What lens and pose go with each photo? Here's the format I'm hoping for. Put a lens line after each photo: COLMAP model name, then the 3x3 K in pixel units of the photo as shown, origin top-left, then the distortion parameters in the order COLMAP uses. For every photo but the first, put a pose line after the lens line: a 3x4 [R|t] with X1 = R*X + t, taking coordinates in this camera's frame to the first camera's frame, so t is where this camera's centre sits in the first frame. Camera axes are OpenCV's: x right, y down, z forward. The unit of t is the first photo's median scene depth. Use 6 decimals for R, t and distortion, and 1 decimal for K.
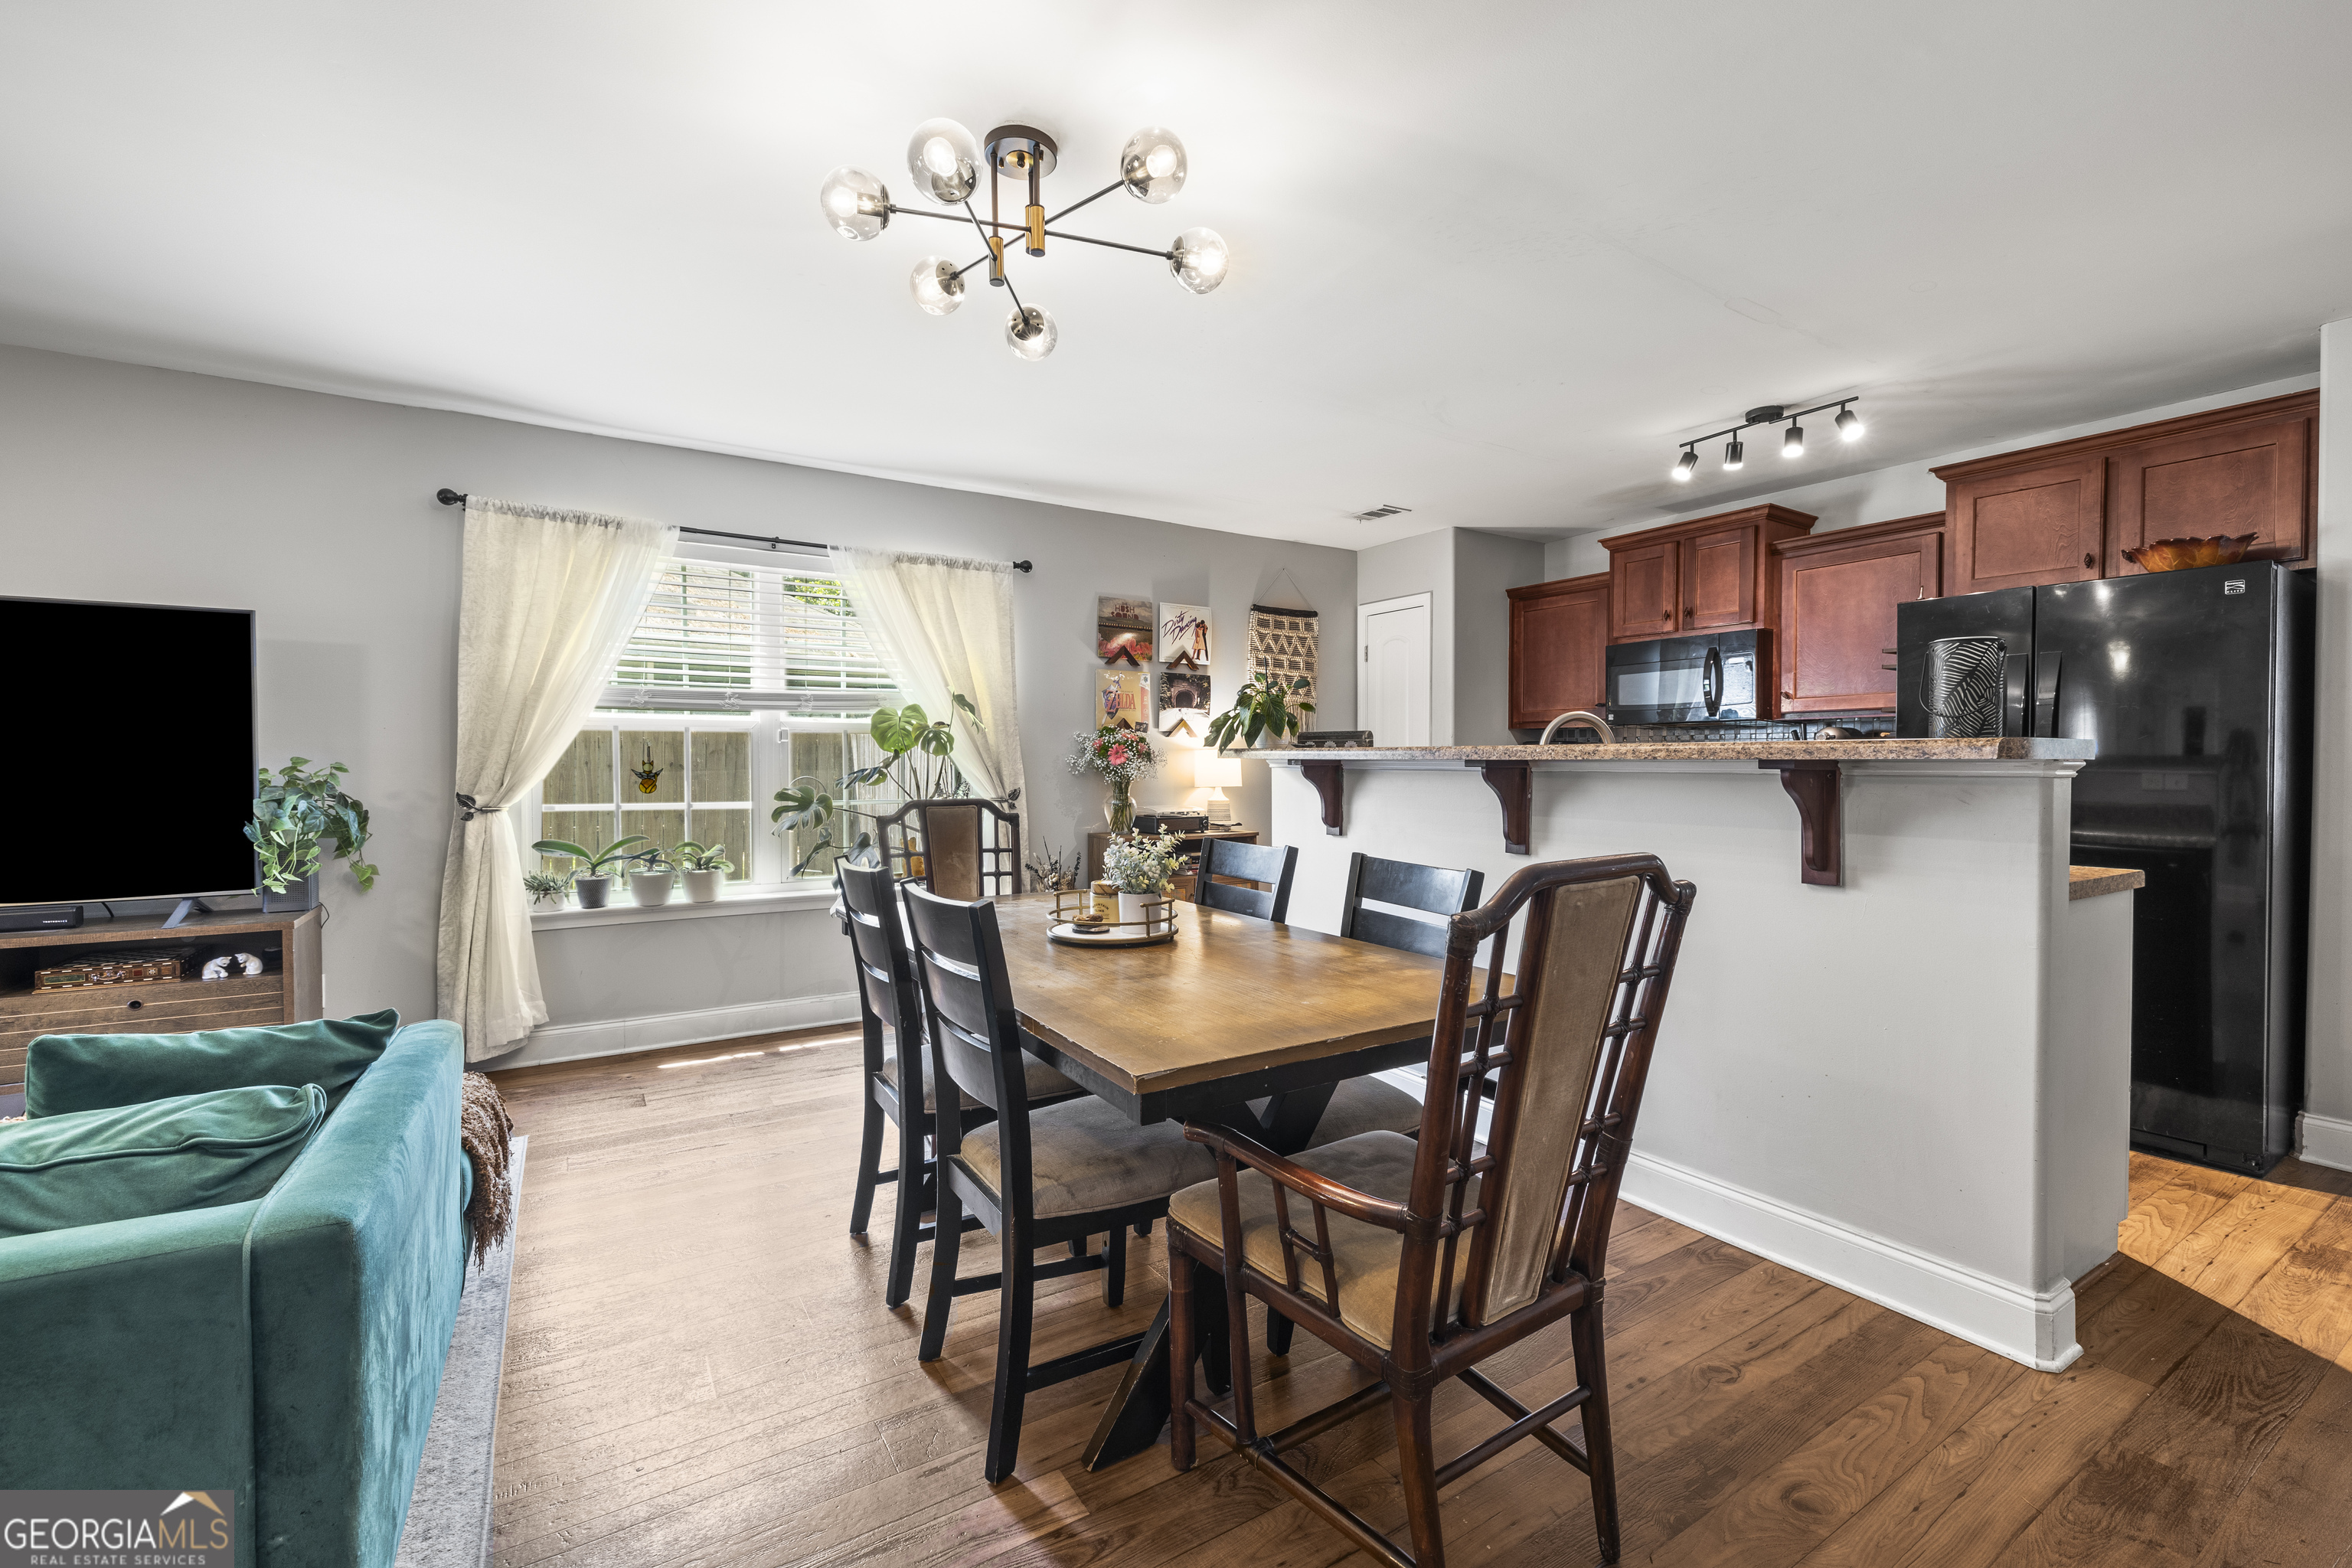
lens RADIAL K [[985.9, 0, 1179.5], [0, 985.9, 772.5], [0, 0, 1]] dist [-0.003022, 0.000133]
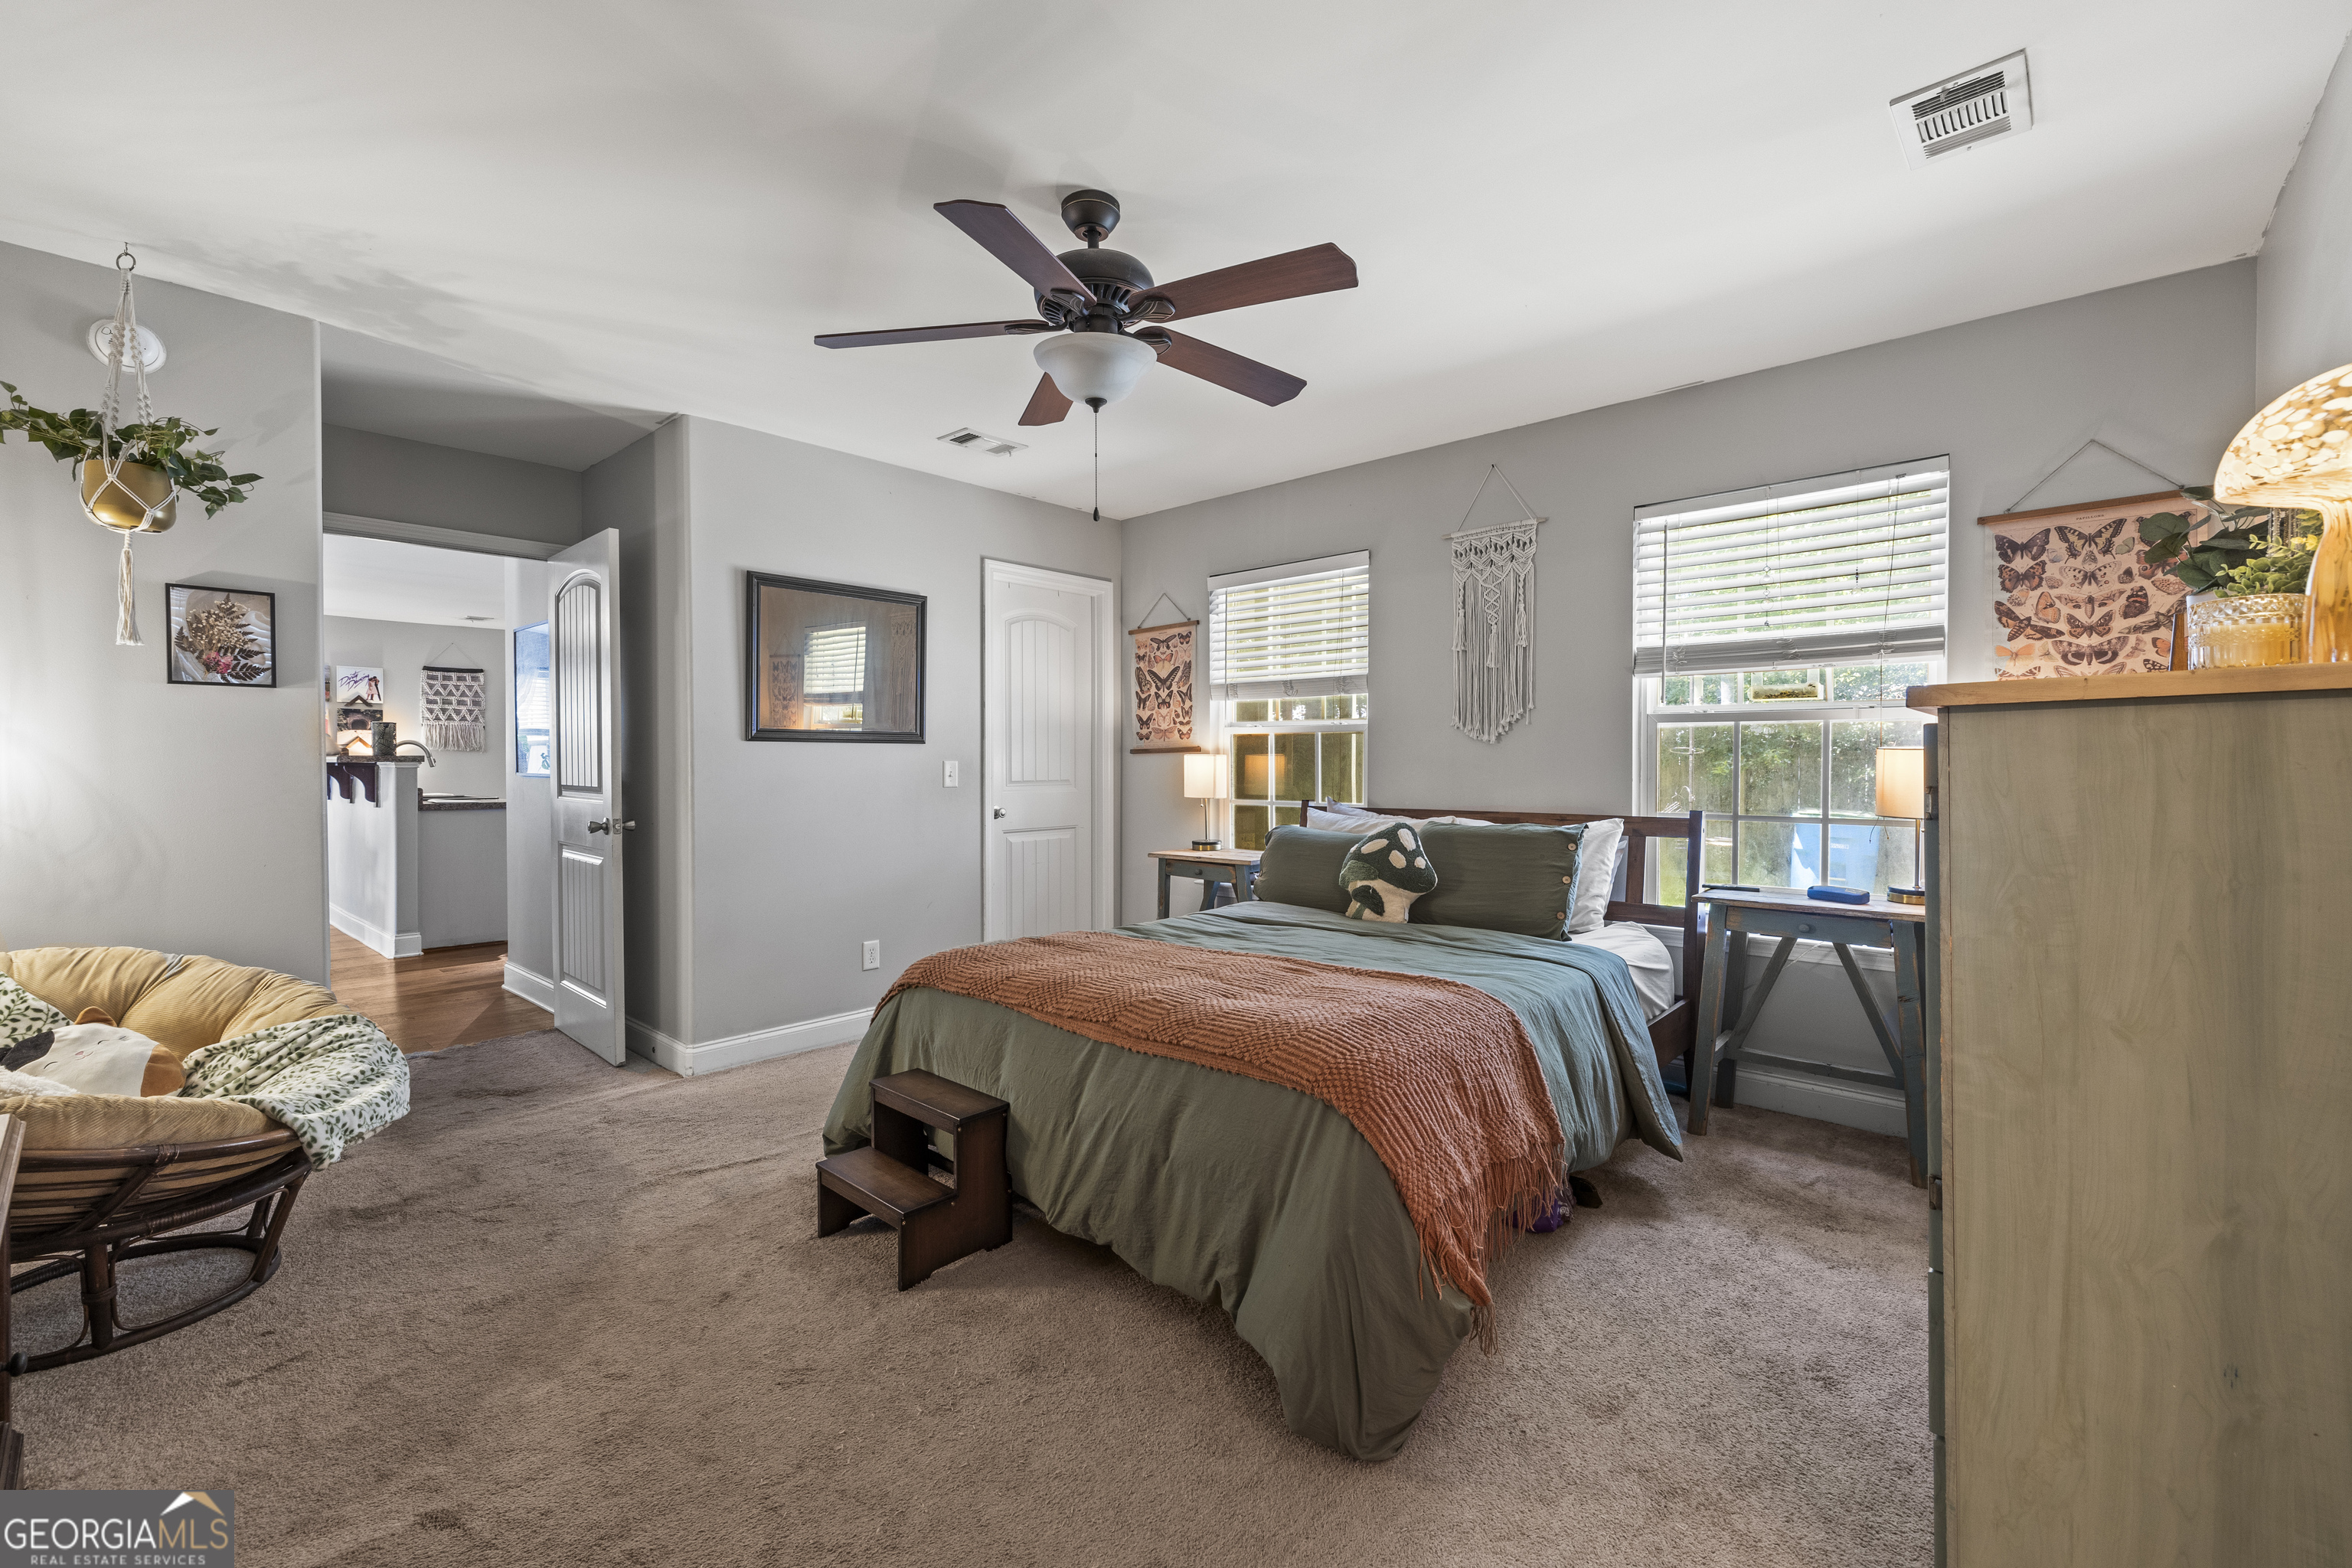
lens RADIAL K [[985.9, 0, 1177.2], [0, 985.9, 781.5], [0, 0, 1]] dist [-0.003022, 0.000133]
pose [[0.965076, -0.012176, 0.261687, 0.989448], [0.011225, 0.999924, 0.005129, 0.030317], [-0.261729, -0.002012, 0.965139, -1.040238]]
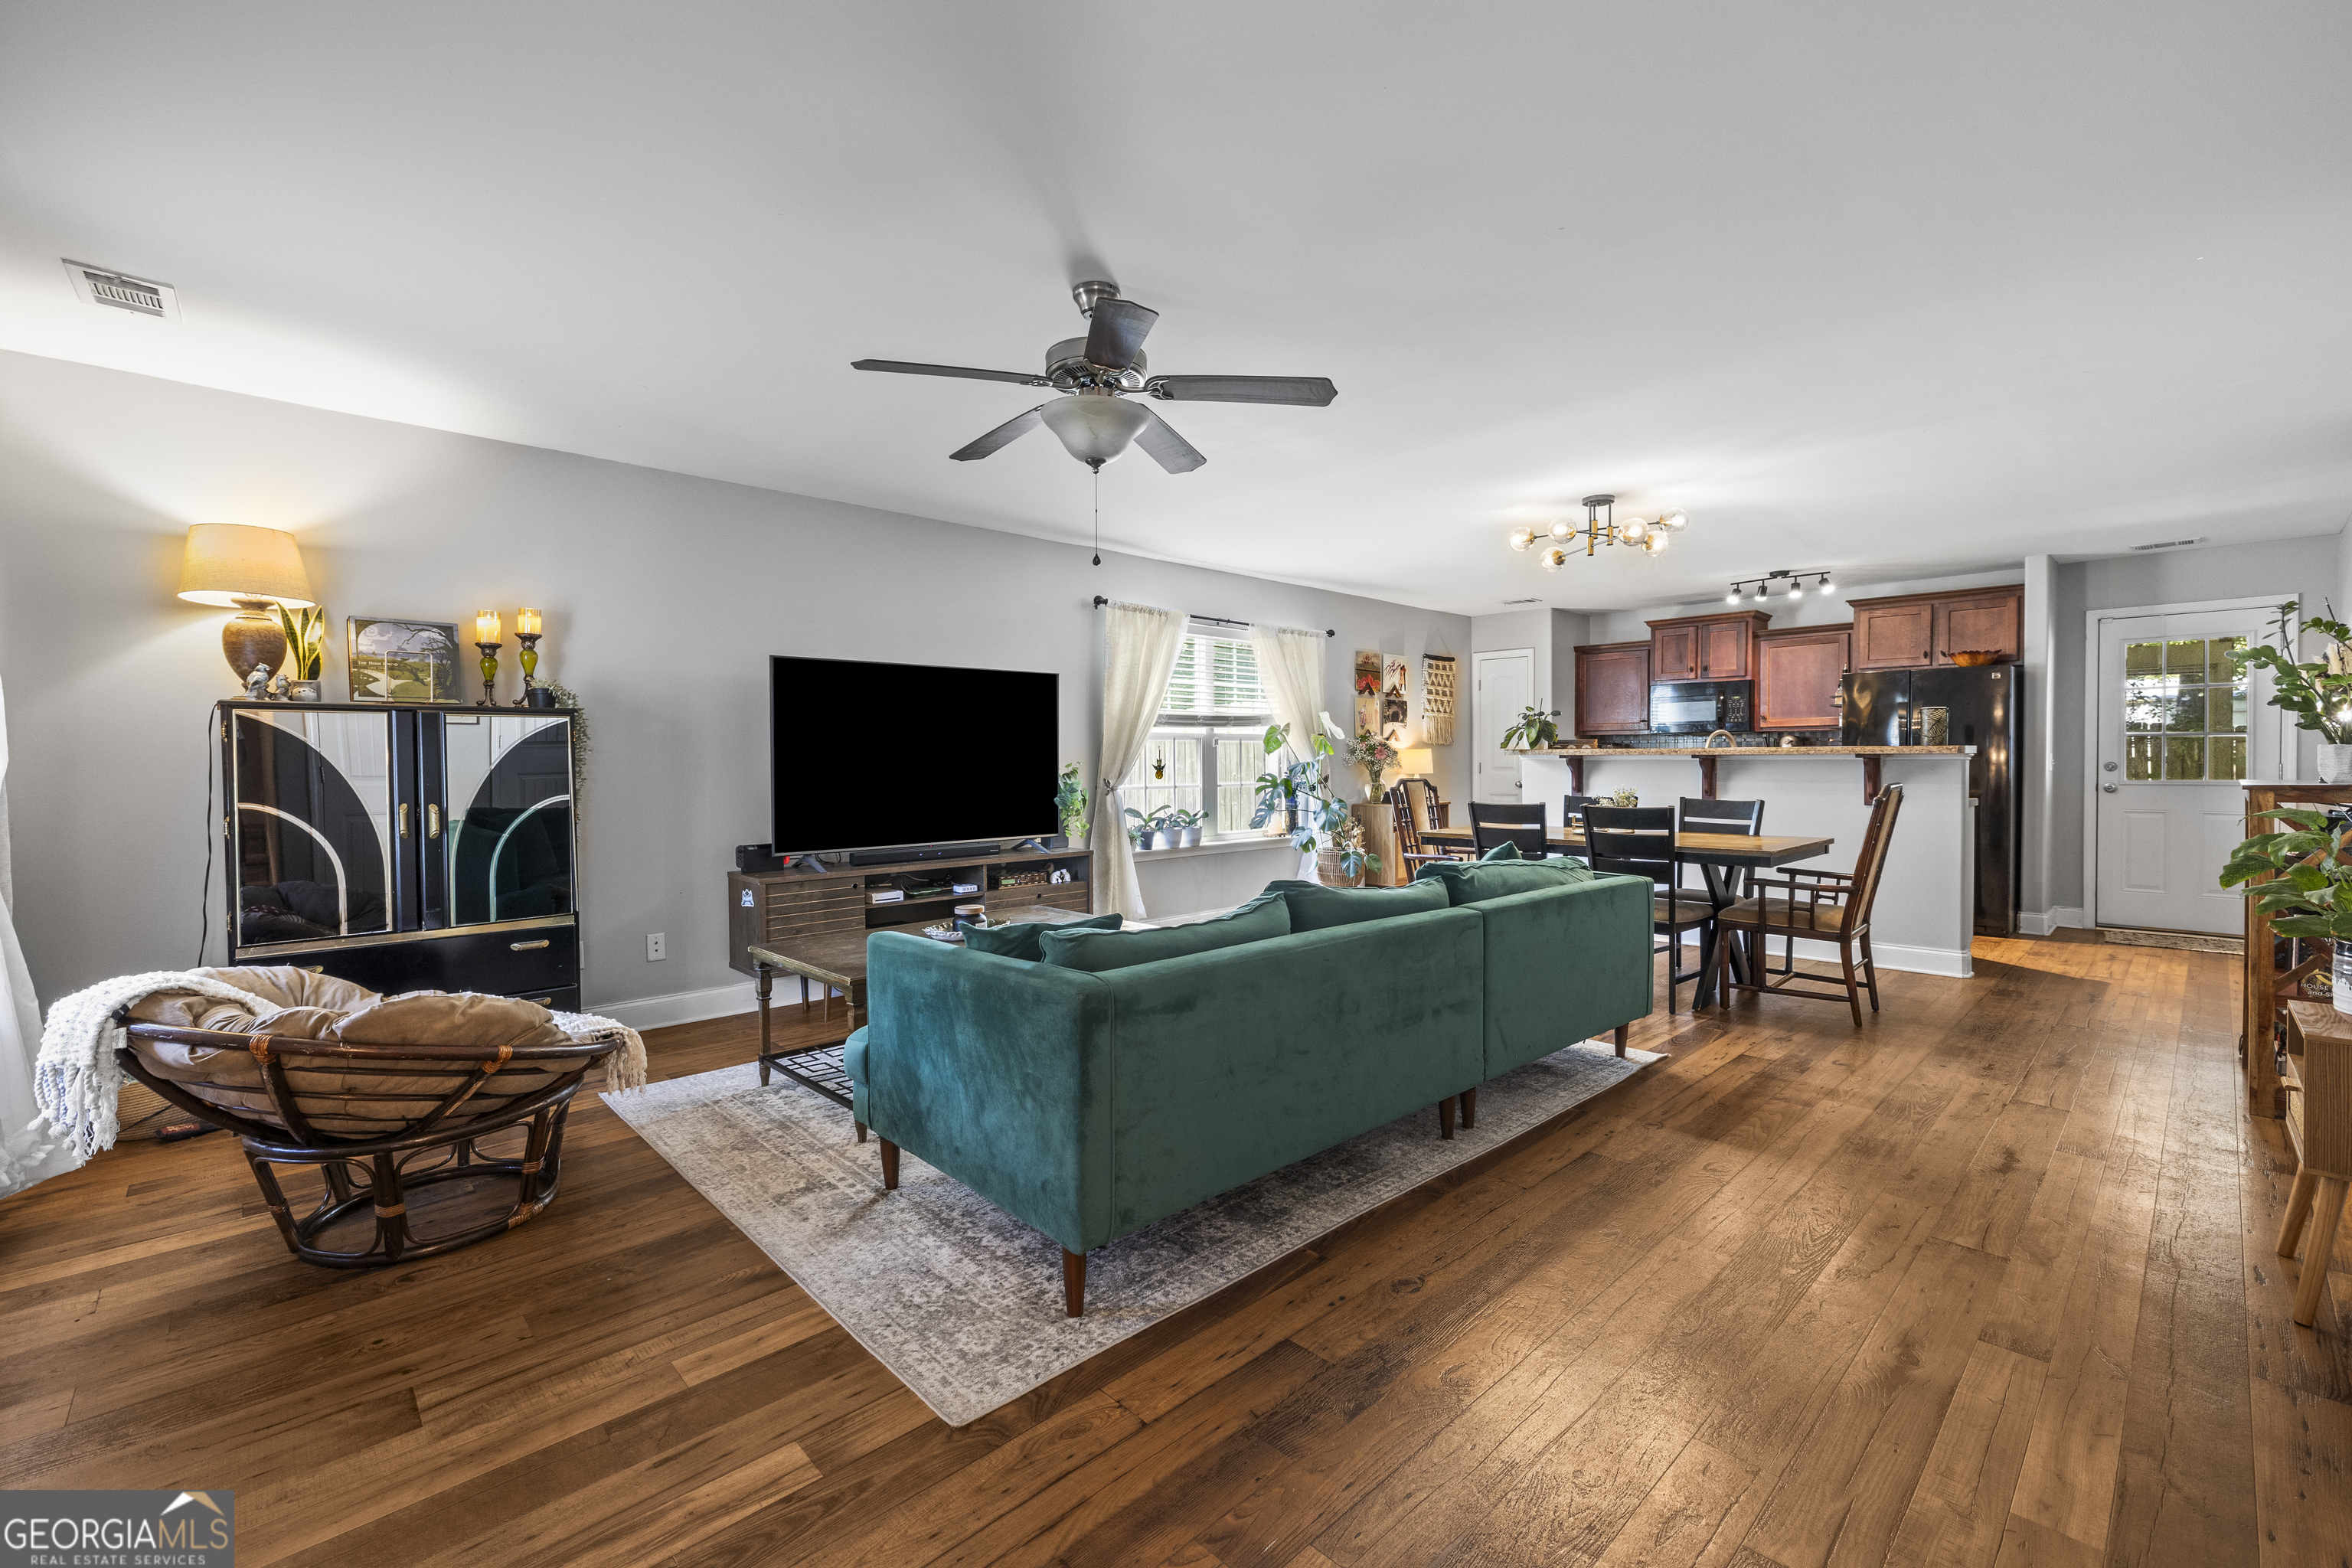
lens RADIAL K [[1003.4, 0, 1174.6], [0, 1003.4, 778.0], [0, 0, 1]] dist [0.002008, 0.000093]
pose [[0.980466, -0.009323, 0.196466, -0.711512], [0.007510, 0.999922, 0.009968, 0.003148], [-0.196543, -0.008298, 0.980460, -0.514500]]
